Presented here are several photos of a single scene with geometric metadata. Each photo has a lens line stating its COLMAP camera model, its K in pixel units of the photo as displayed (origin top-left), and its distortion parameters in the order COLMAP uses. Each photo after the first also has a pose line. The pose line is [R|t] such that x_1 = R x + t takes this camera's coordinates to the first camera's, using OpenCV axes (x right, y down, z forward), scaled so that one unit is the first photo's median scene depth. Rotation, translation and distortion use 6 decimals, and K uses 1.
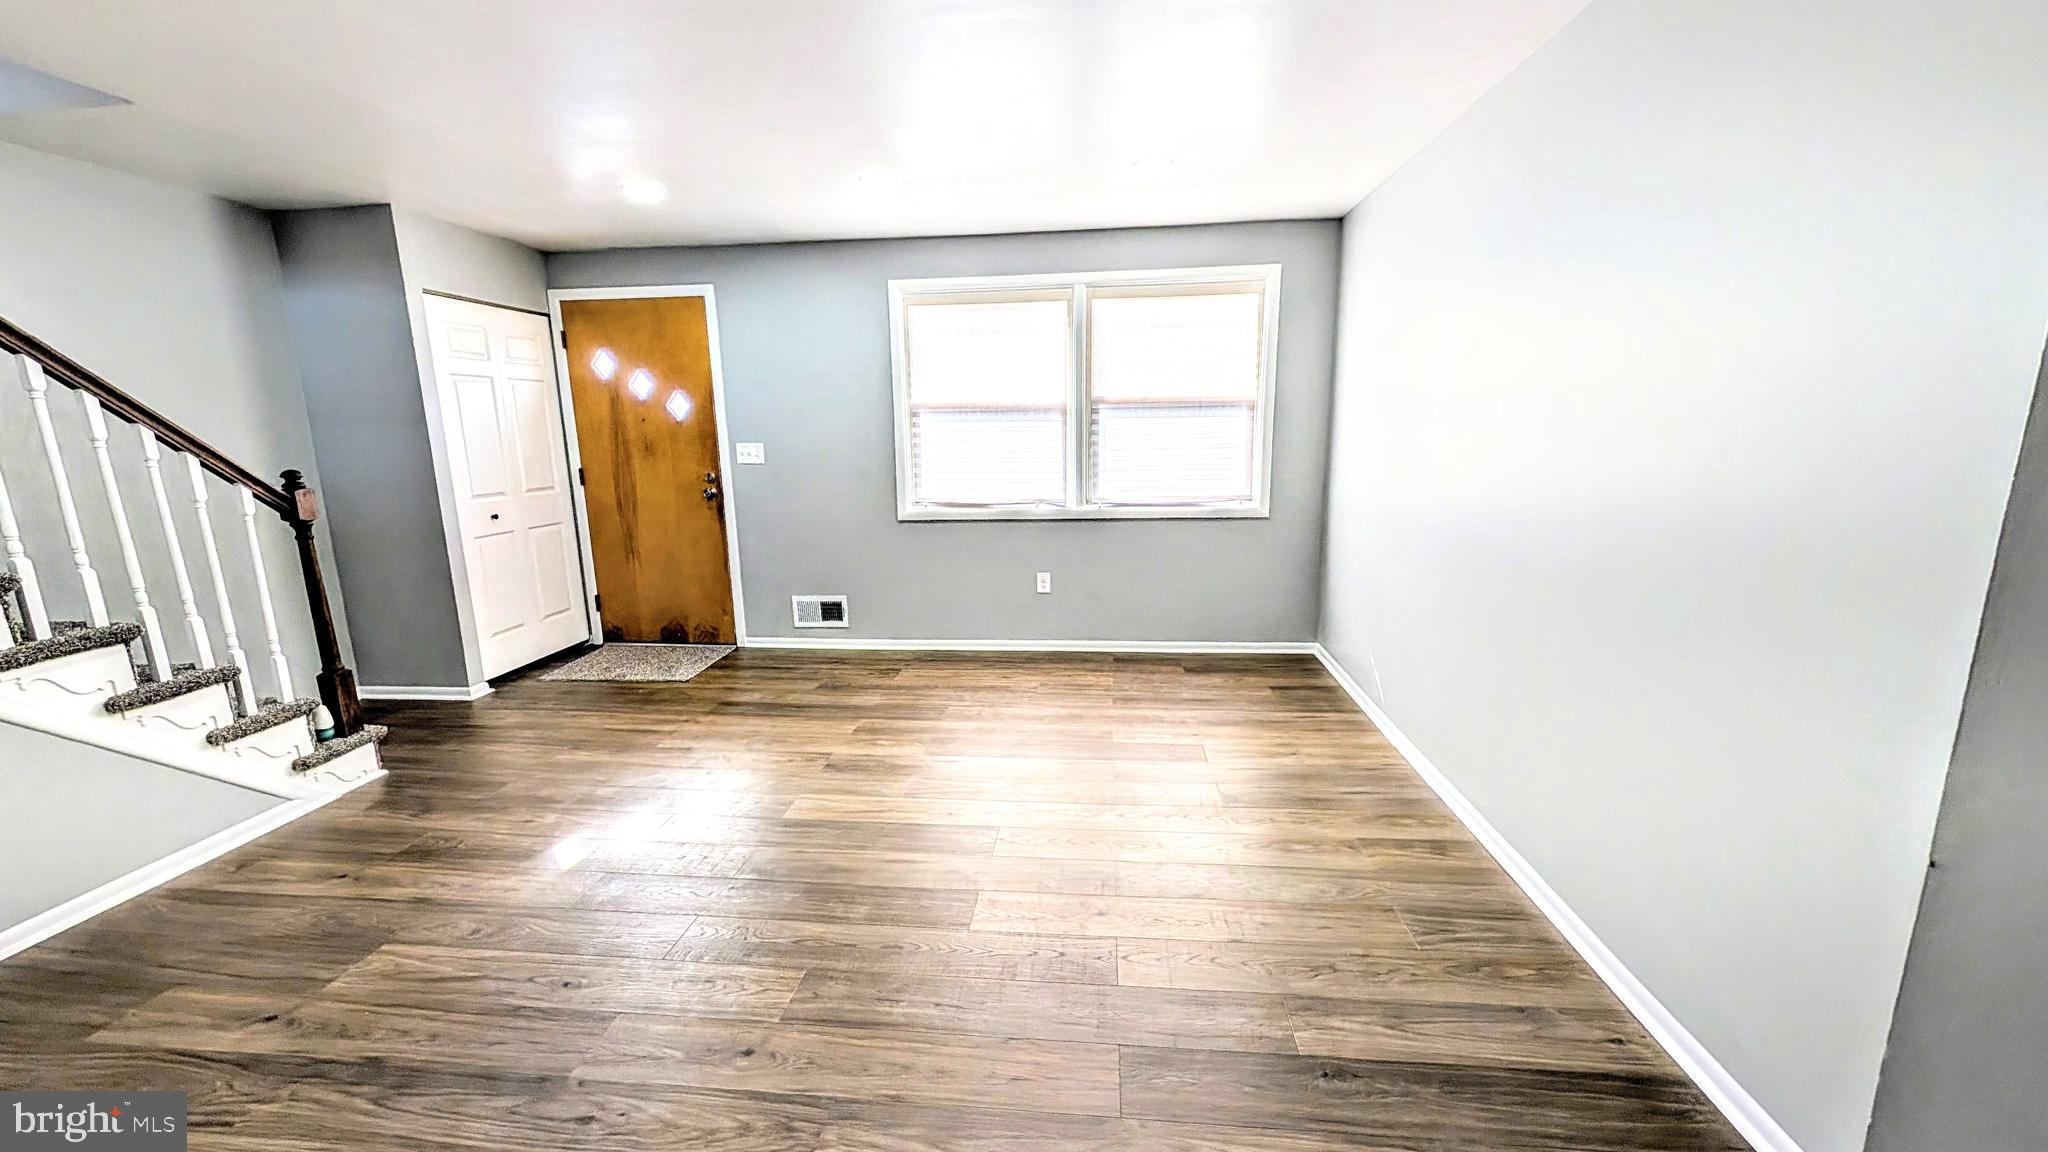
lens RADIAL K [[766.6, 0, 1027.1], [0, 766.6, 575.8], [0, 0, 1]] dist [0.001672, 0.000053]
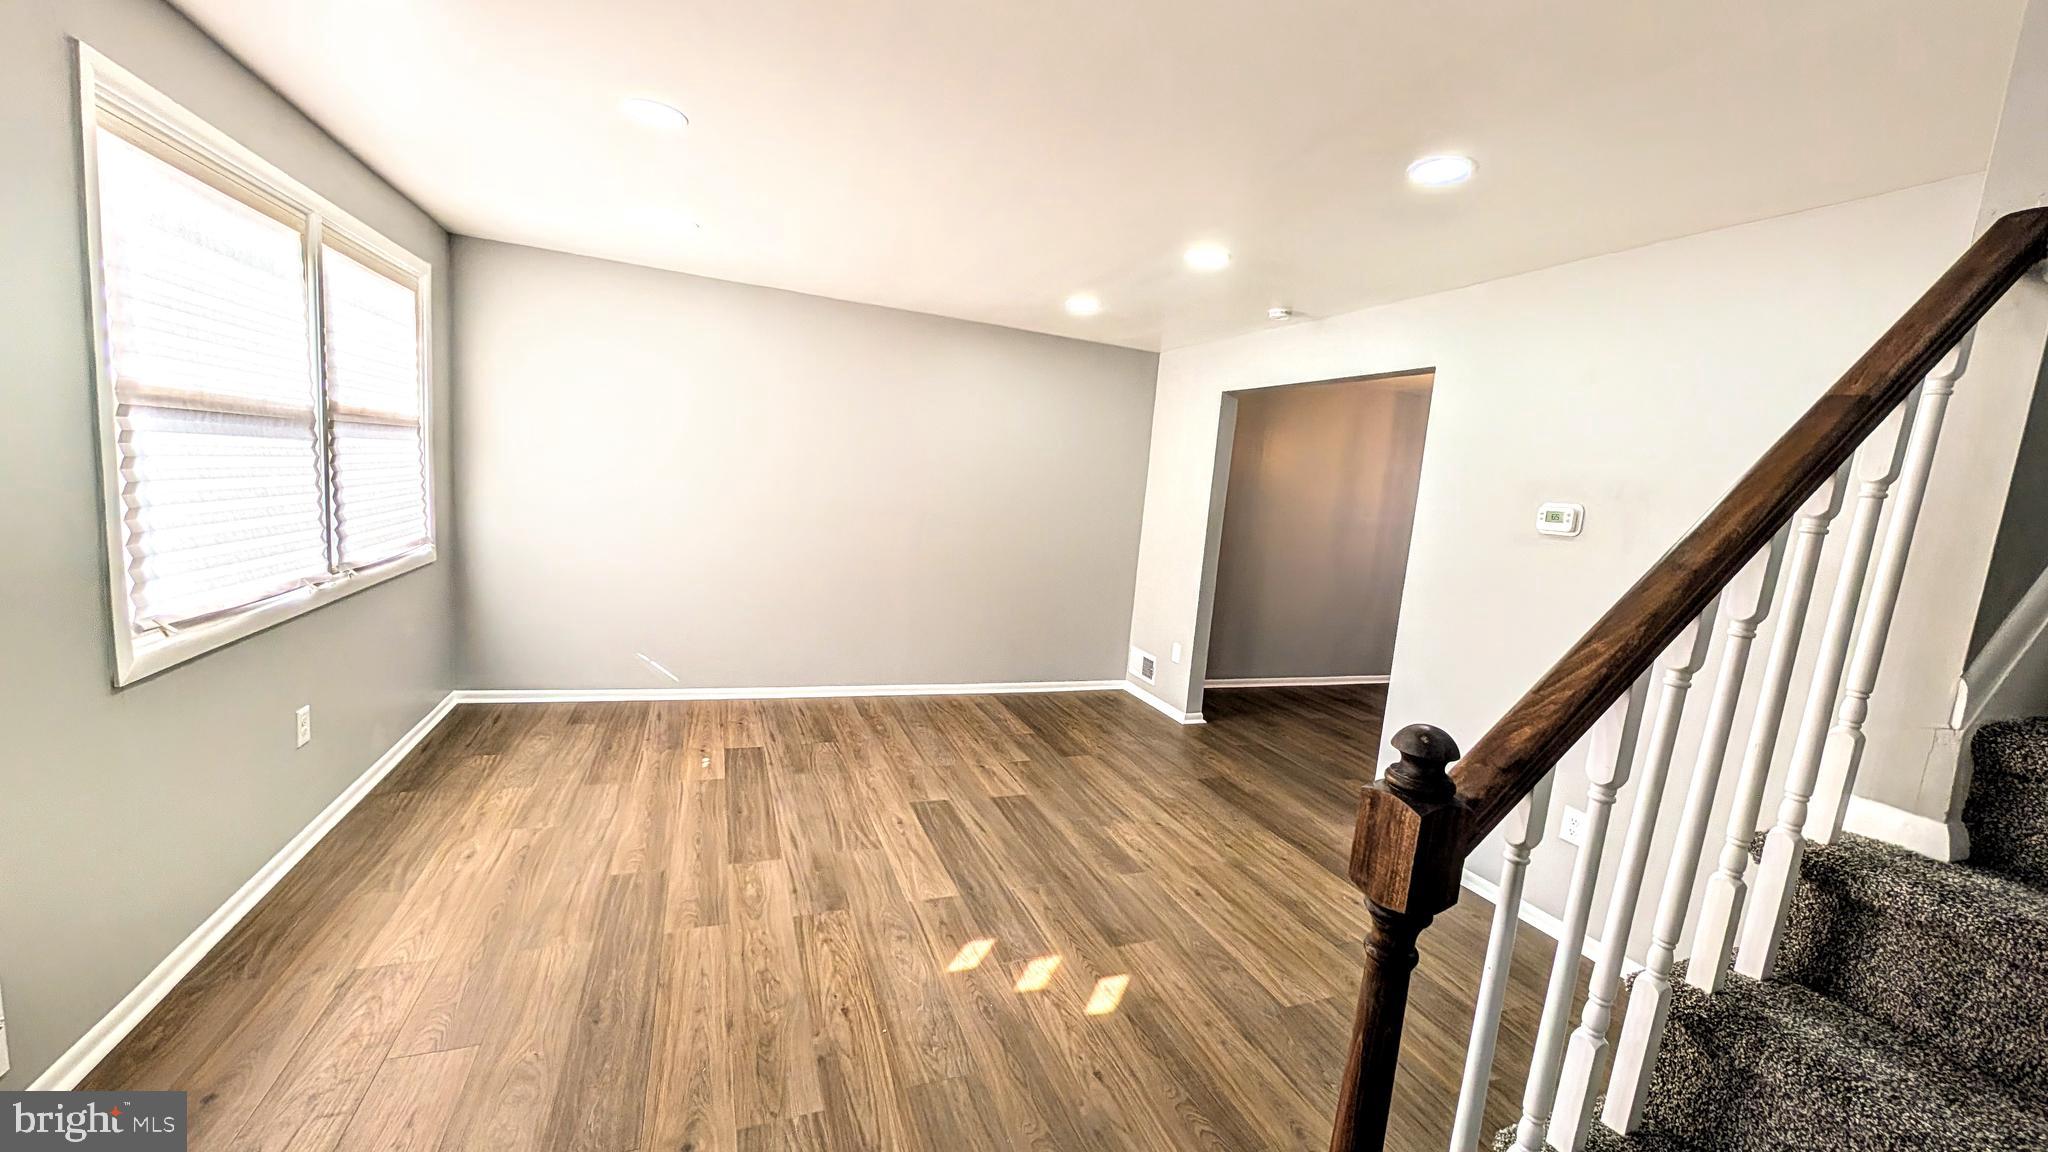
lens RADIAL K [[766.6, 0, 1025.2], [0, 766.6, 586.0], [0, 0, 1]] dist [0.001672, 0.000053]
pose [[-0.449943, -0.145183, 0.881177, -0.959872], [0.096747, 0.972966, 0.209707, -0.216316], [-0.887801, 0.179608, -0.423733, 1.049625]]
